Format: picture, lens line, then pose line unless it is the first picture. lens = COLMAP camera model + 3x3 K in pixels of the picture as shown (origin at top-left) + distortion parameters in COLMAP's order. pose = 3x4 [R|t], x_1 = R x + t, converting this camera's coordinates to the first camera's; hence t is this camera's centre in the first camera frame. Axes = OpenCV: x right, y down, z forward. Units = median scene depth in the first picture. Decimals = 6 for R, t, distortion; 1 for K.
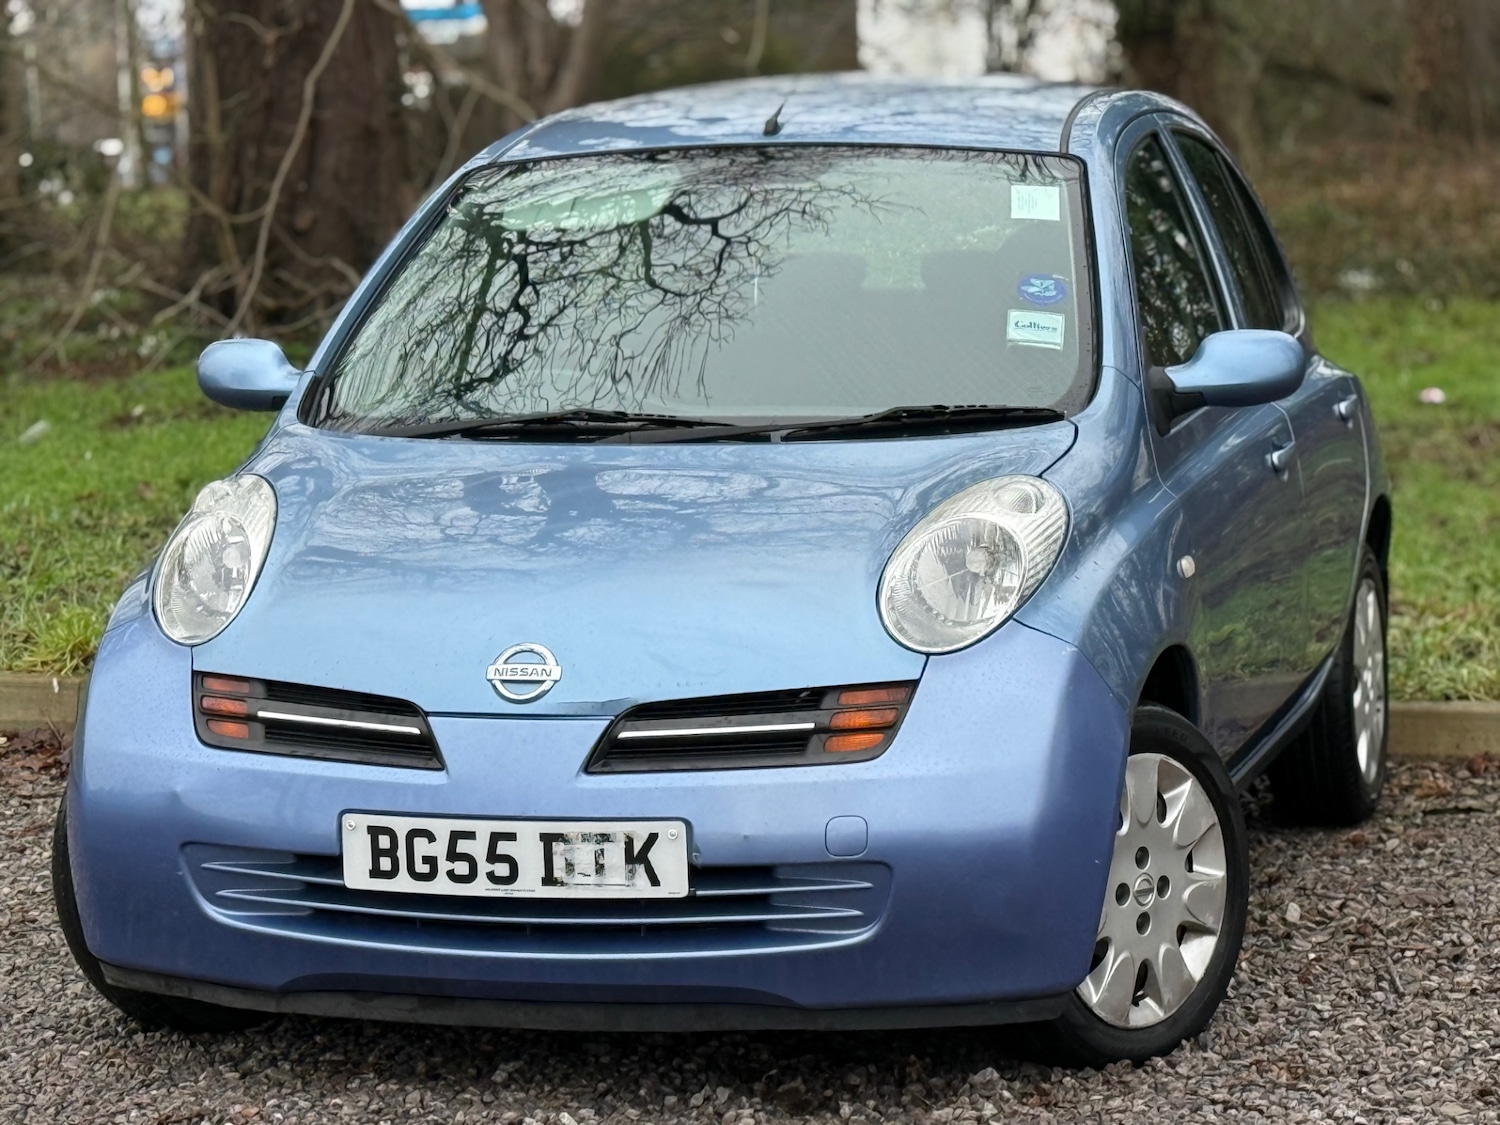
lens RADIAL K [[4653.8, 0, 750.0], [0, 4653.8, 562.5], [0, 0, 1]] dist [0.153917, 1.415595]
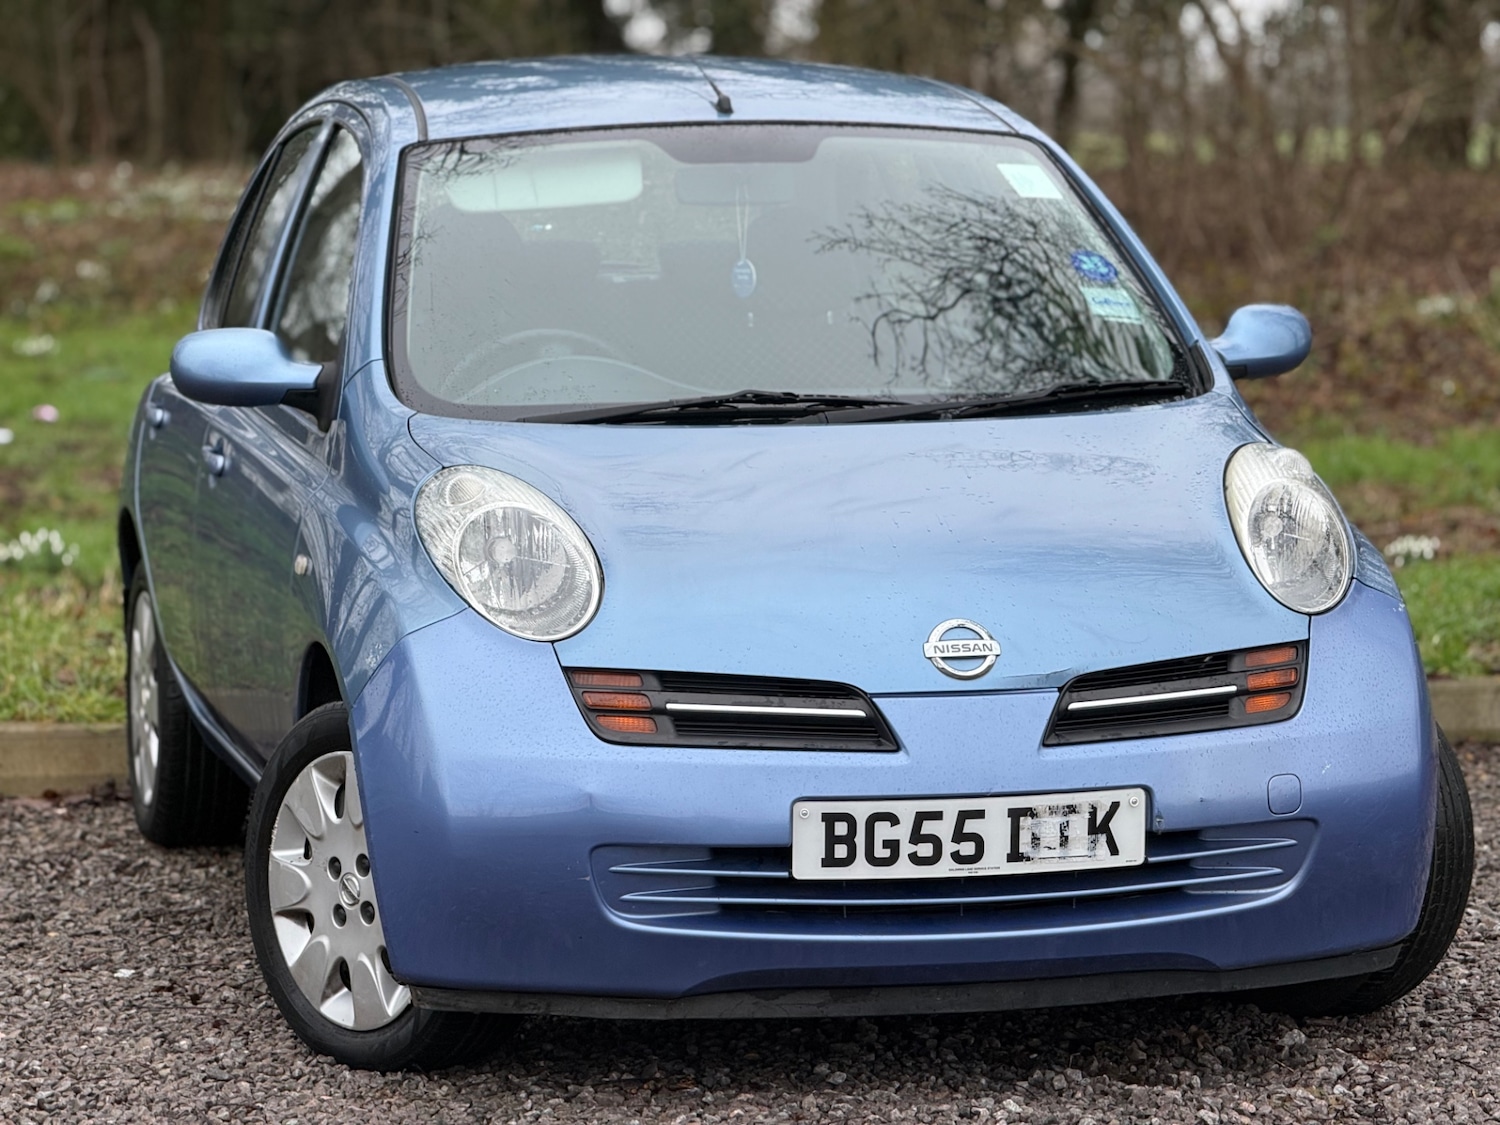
lens RADIAL K [[5327.5, 0, 750.0], [0, 5327.5, 562.5], [0, 0, 1]] dist [0.178218, 3.214874]
pose [[0.877822, -0.032609, 0.477876, -0.627443], [0.040178, 0.999177, -0.005621, 0.009895], [-0.477299, 0.024134, 0.878409, 0.029600]]
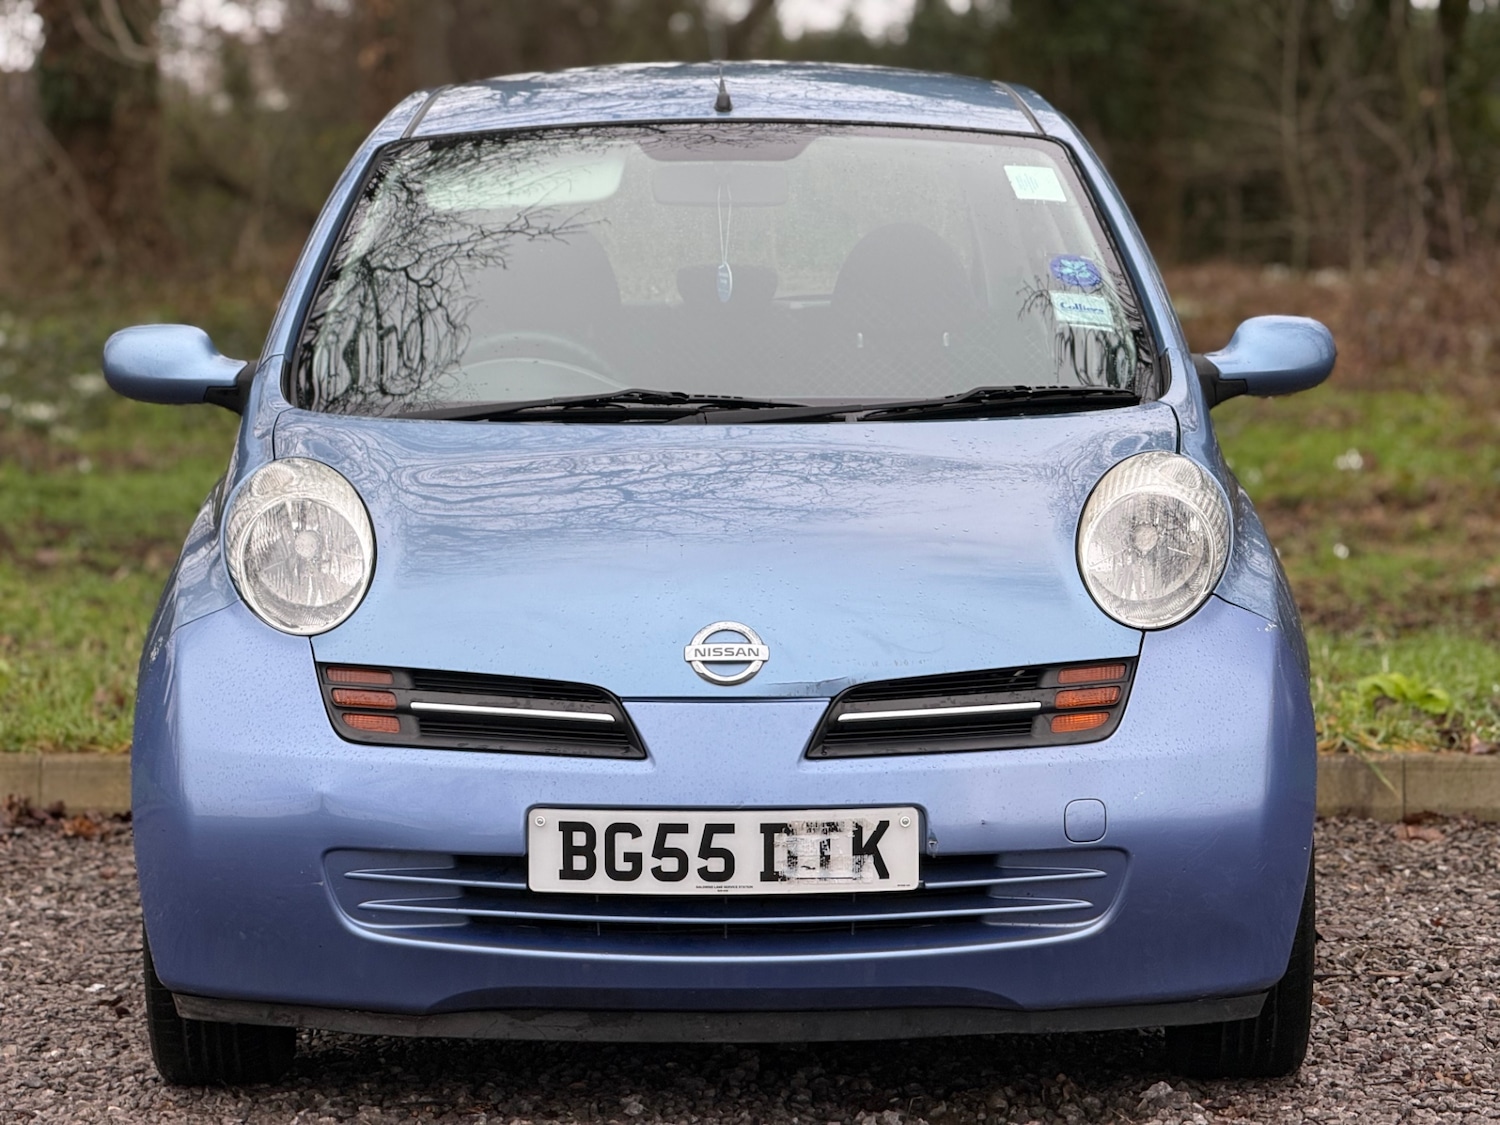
lens RADIAL K [[5327.5, 0, 750.0], [0, 5327.5, 562.5], [0, 0, 1]] dist [0.178218, 3.214874]
pose [[0.963945, -0.002297, 0.266093, -0.326375], [0.012971, 0.999180, -0.038364, 0.046396], [-0.265787, 0.040433, 0.963184, -0.022688]]
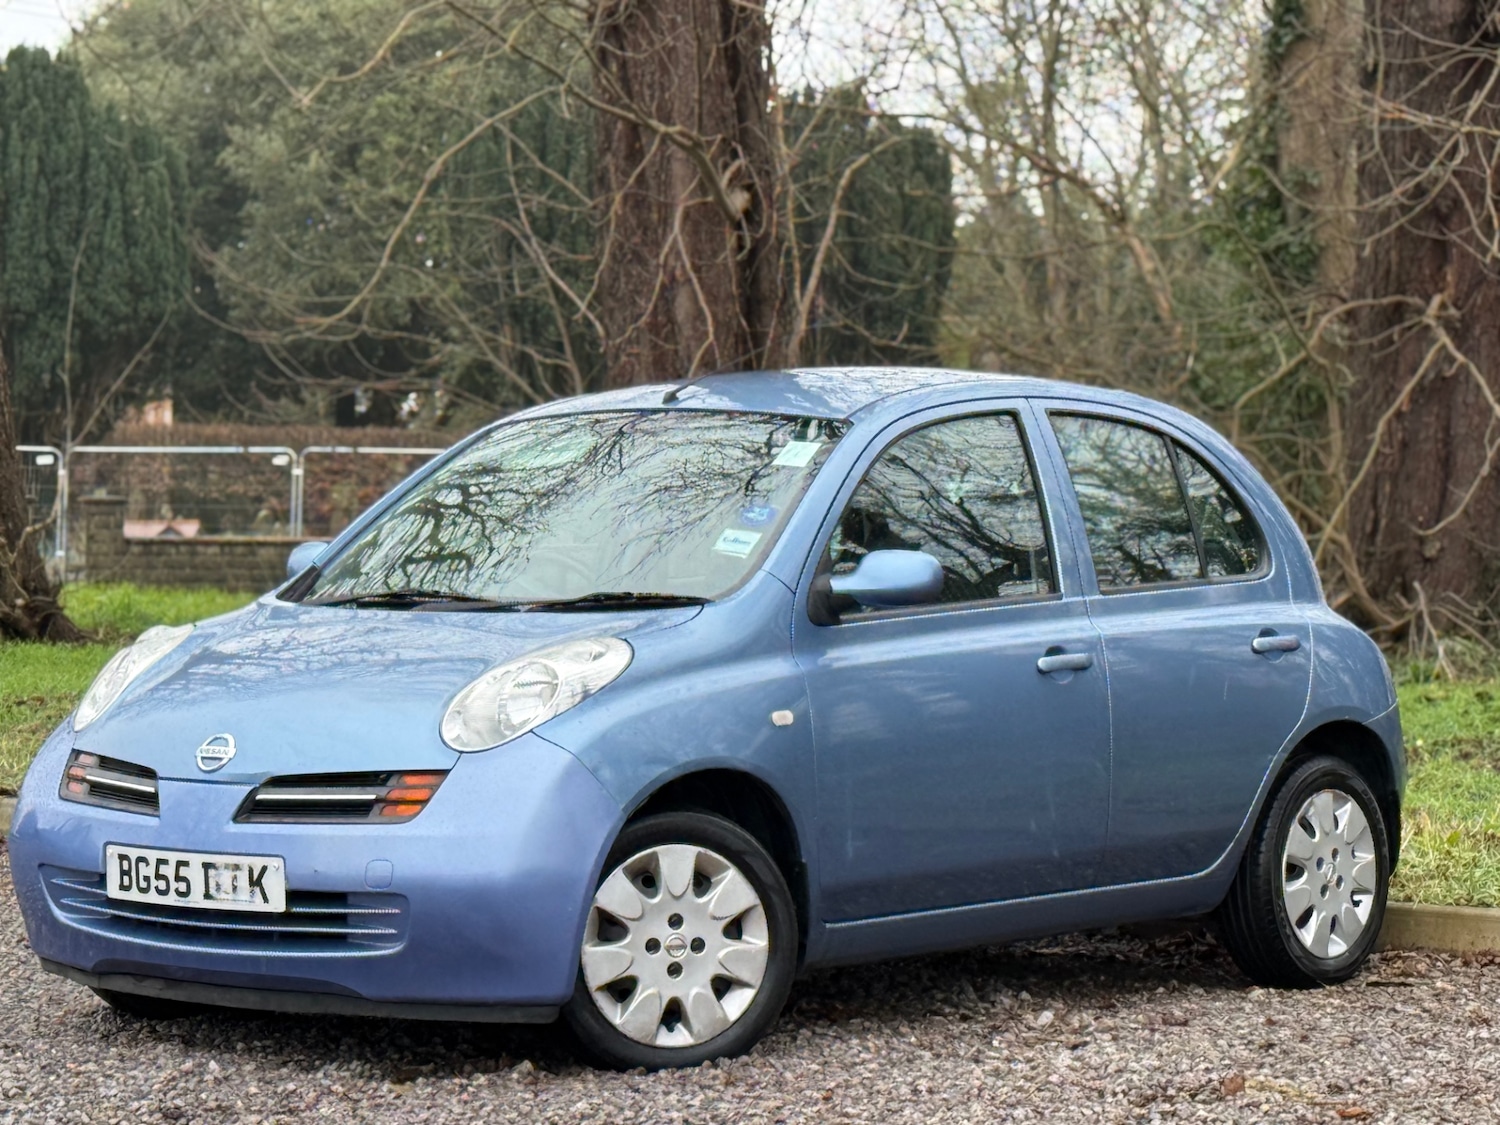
lens RADIAL K [[4653.8, 0, 750.0], [0, 4653.8, 562.5], [0, 0, 1]] dist [0.153917, 1.415595]
pose [[0.913939, 0.032408, -0.404555, 0.684287], [-0.065242, 0.995575, -0.067636, 0.052025], [0.400573, 0.088209, 0.912009, -0.253742]]
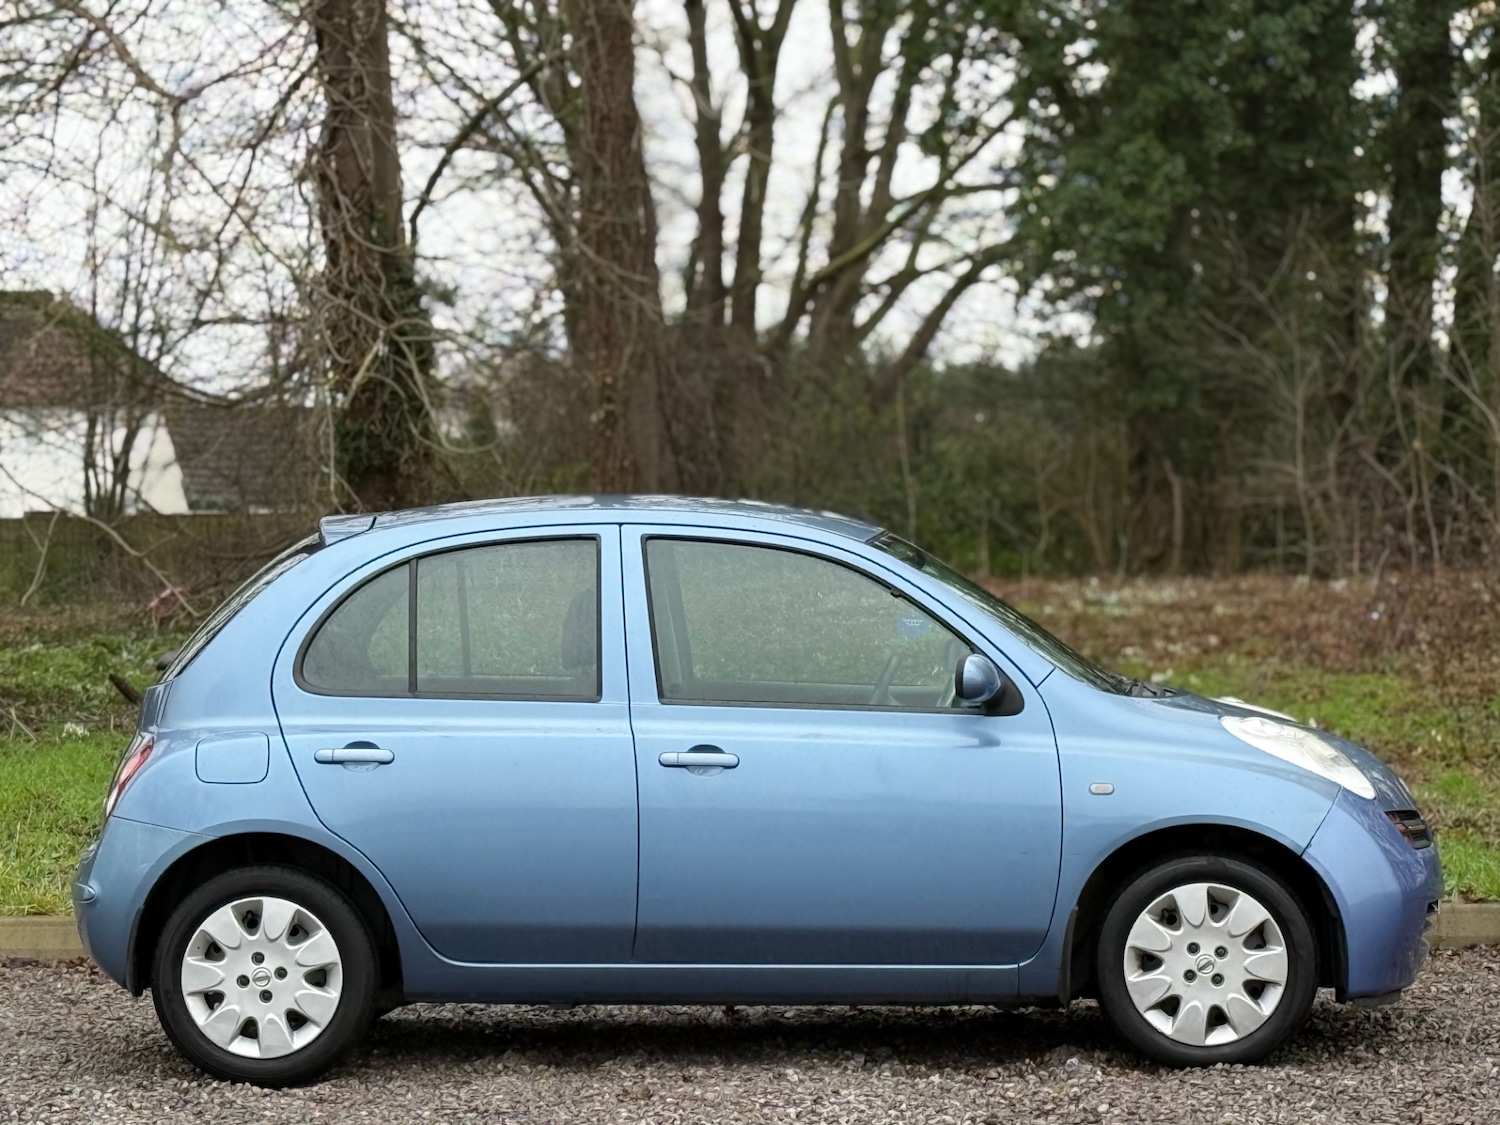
lens RADIAL K [[4653.8, 0, 750.0], [0, 4653.8, 562.5], [0, 0, 1]] dist [0.153917, 1.415595]
pose [[0.972811, 0.001256, 0.231597, -0.486342], [0.021143, 0.995328, -0.094209, 0.088394], [-0.230633, 0.096545, 0.968239, -0.692616]]
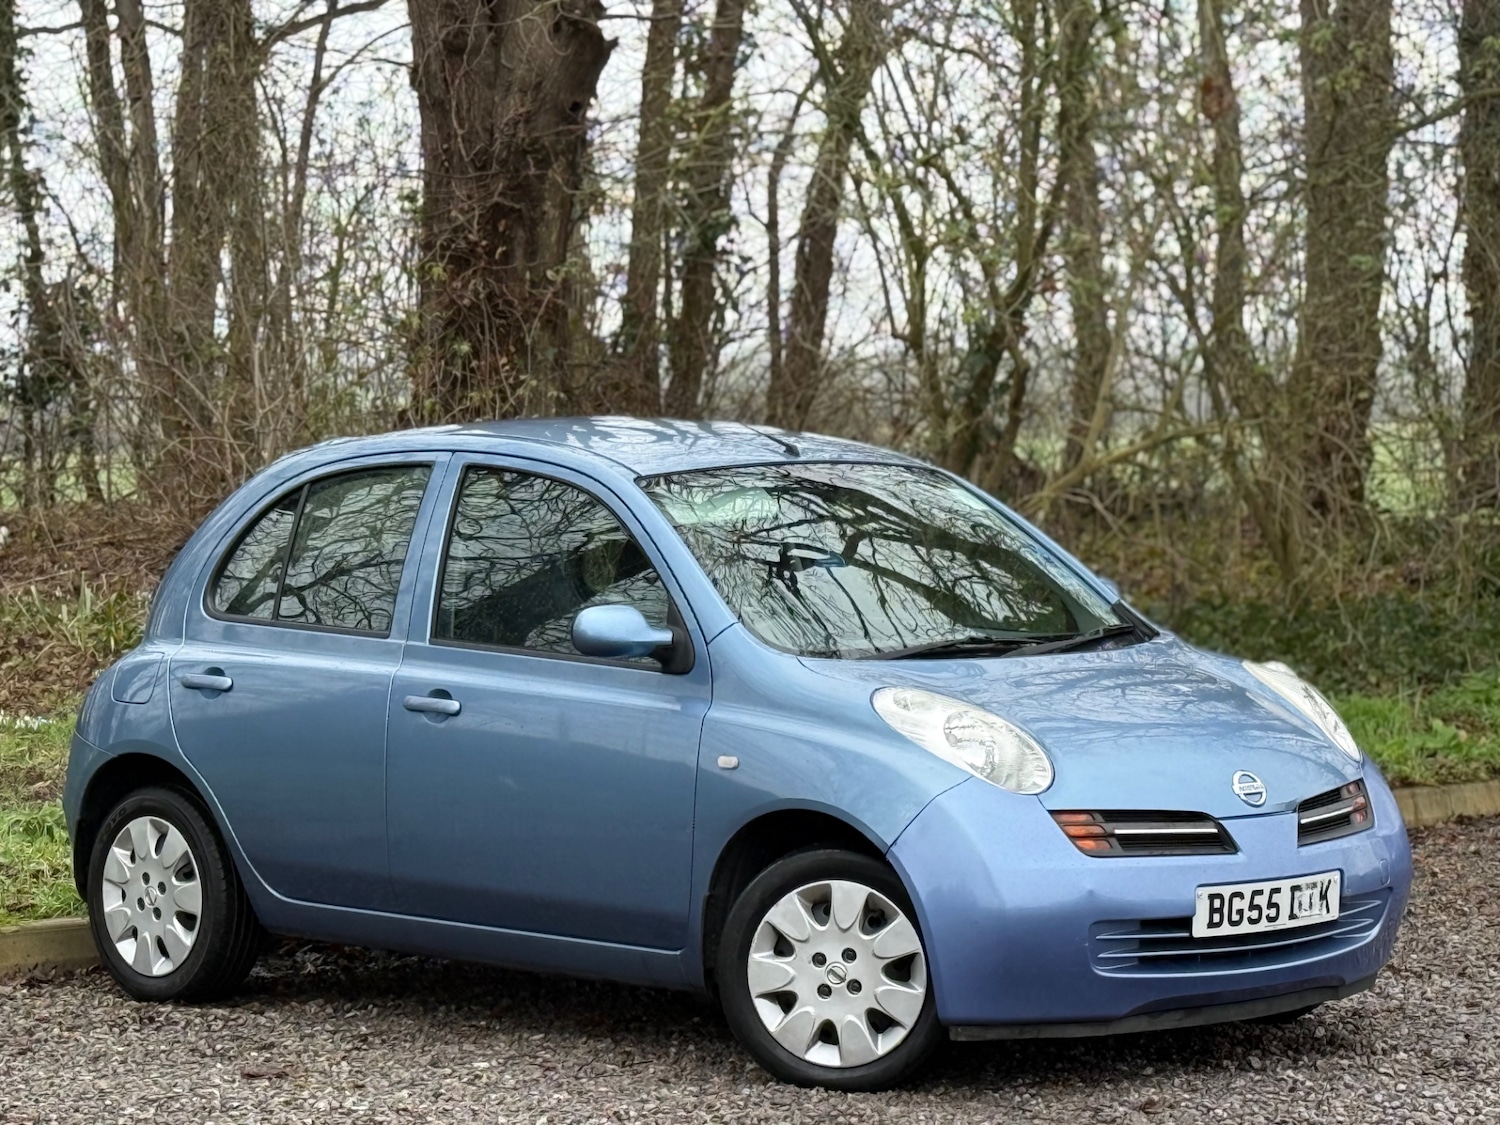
lens RADIAL K [[4653.8, 0, 750.0], [0, 4653.8, 562.5], [0, 0, 1]] dist [0.153917, 1.415595]
pose [[0.502578, -0.015671, 0.864390, -1.492979], [0.089020, 0.995459, -0.033710, -0.014070], [-0.859936, 0.093890, 0.501691, 0.349026]]
